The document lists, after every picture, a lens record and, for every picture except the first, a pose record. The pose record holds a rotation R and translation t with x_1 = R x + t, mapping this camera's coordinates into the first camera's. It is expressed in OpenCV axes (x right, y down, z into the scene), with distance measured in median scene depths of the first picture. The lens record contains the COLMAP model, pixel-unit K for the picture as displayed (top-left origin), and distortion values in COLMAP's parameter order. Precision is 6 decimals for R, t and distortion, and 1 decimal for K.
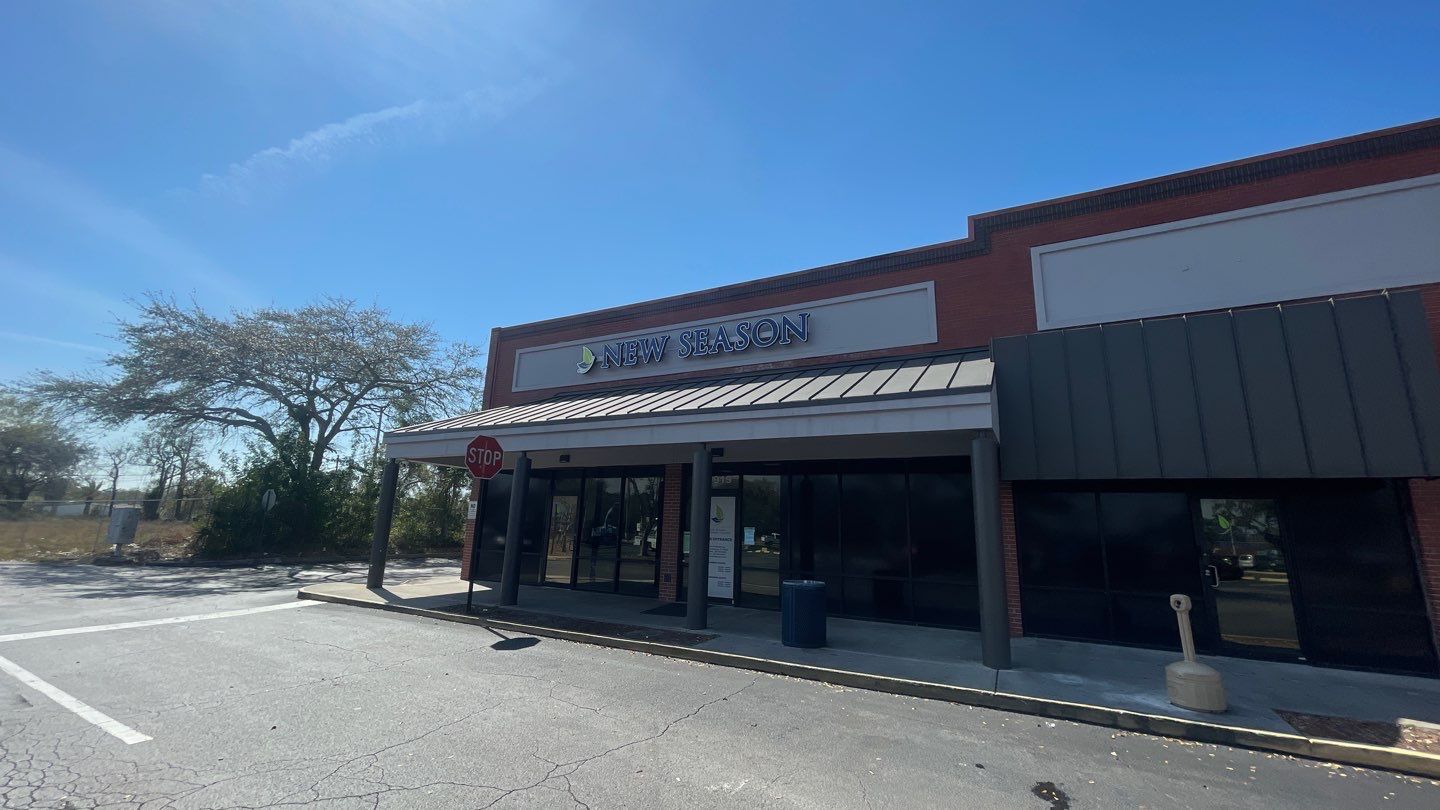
lens RADIAL K [[585.6, 0, 715.2], [0, 585.6, 403.2], [0, 0, 1]] dist [-0.003962, 0.000224]
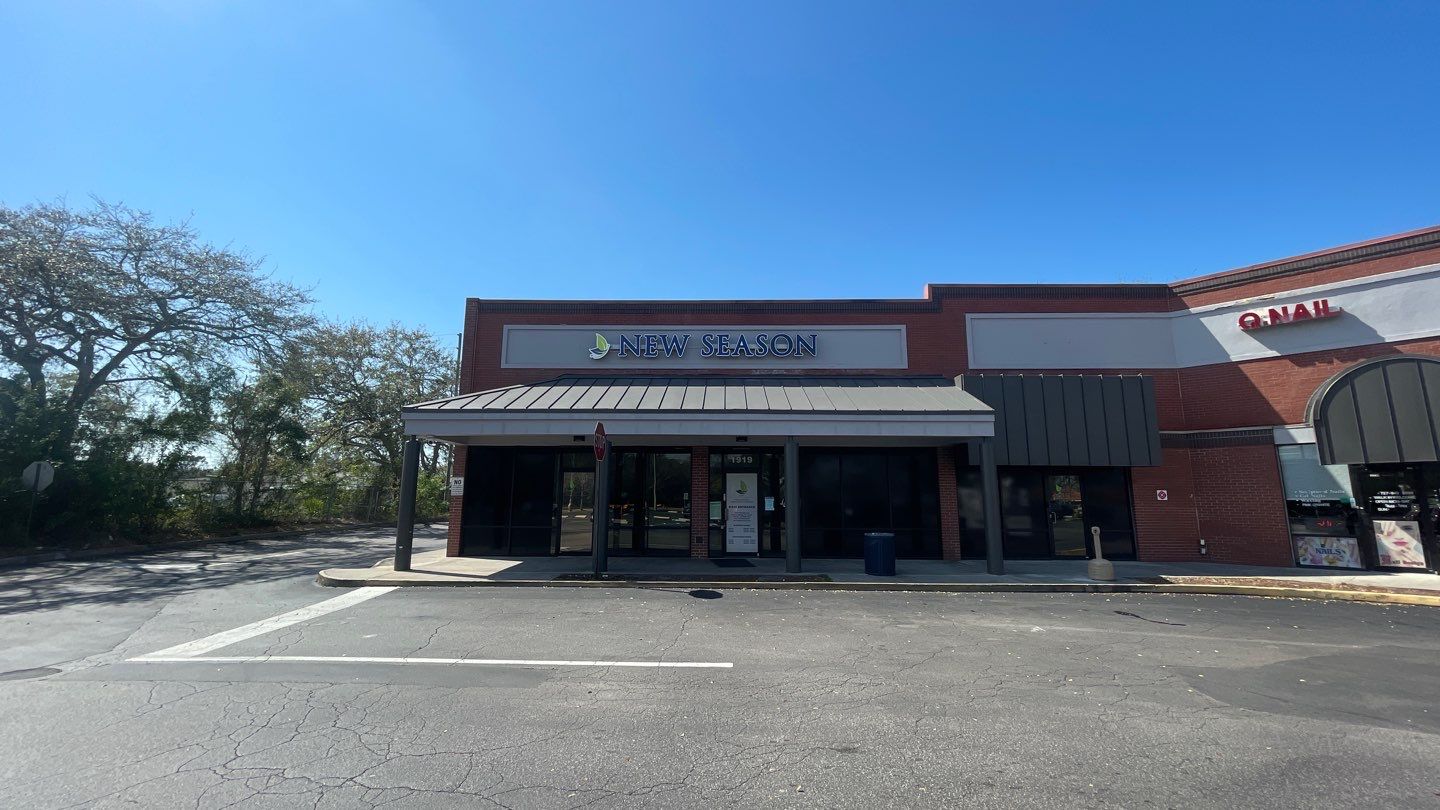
lens RADIAL K [[585.6, 0, 718.0], [0, 585.6, 403.7], [0, 0, 1]] dist [-0.003962, 0.000224]
pose [[0.883418, 0.046298, 0.466293, -0.628272], [-0.076105, 0.996071, 0.045285, -0.041003], [-0.462364, -0.075493, 0.883470, -0.068616]]
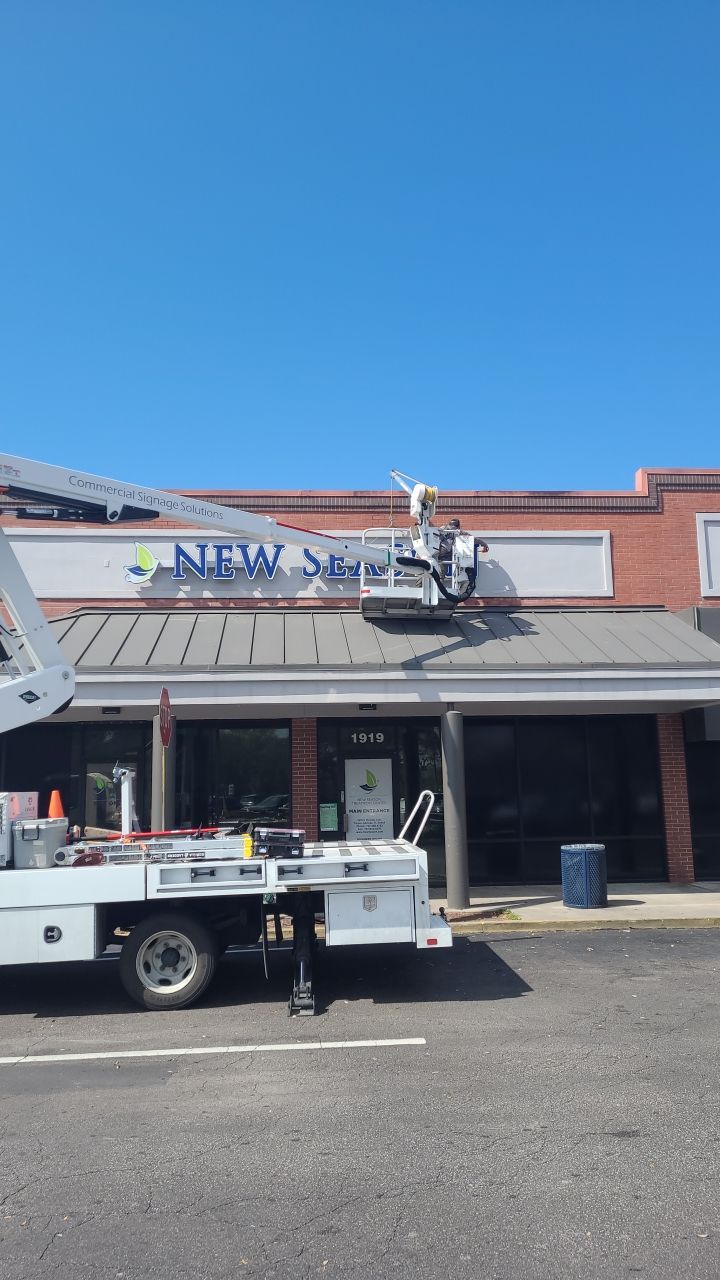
lens RADIAL K [[969.0, 0, 369.1], [0, 969.0, 633.2], [0, 0, 1]] dist [0.026770, 0.016833]
pose [[0.829997, 0.039638, 0.556358, -0.749371], [-0.072661, 0.996656, 0.037390, -0.064605], [-0.553016, -0.071459, 0.830101, -0.105931]]
